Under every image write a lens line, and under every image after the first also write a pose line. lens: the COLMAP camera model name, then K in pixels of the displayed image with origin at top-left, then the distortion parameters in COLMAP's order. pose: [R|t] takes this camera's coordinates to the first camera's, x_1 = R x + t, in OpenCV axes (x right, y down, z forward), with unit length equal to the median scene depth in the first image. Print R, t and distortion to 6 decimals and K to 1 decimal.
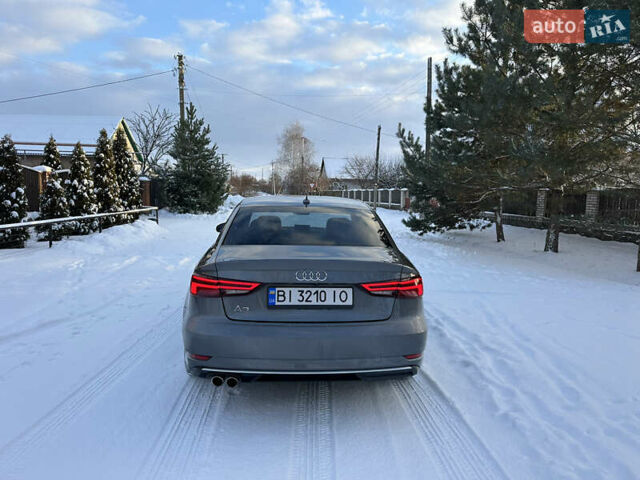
lens RADIAL K [[451.9, 0, 323.0], [0, 451.9, 232.5], [0, 0, 1]] dist [0.070883, -0.000690]
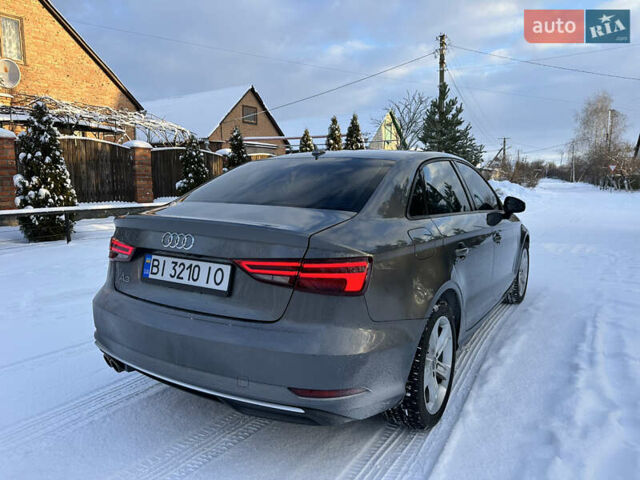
lens RADIAL K [[454.7, 0, 306.1], [0, 454.7, 243.4], [0, 0, 1]] dist [0.000969, -0.004759]
pose [[0.797282, 0.060658, -0.600552, 0.106715], [-0.034702, 0.997898, 0.054721, 0.010470], [0.602609, -0.022788, 0.797711, 0.109736]]
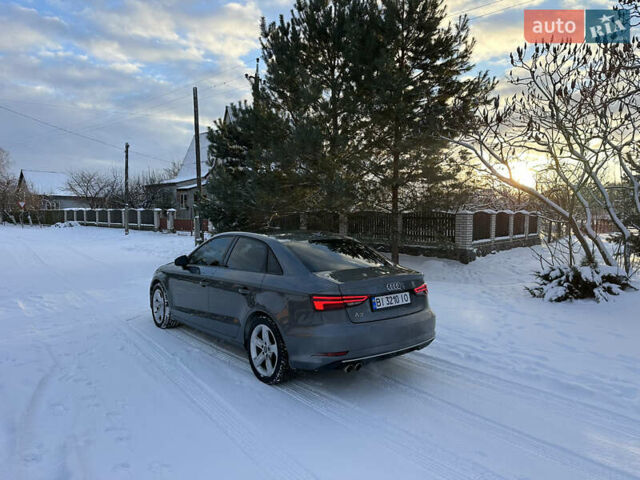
lens RADIAL K [[451.9, 0, 323.0], [0, 451.9, 232.5], [0, 0, 1]] dist [0.070883, -0.000690]
pose [[0.813340, -0.037352, 0.580588, -0.212147], [0.058830, 0.998102, -0.018202, -0.013617], [-0.578807, 0.048960, 0.813994, -0.019857]]
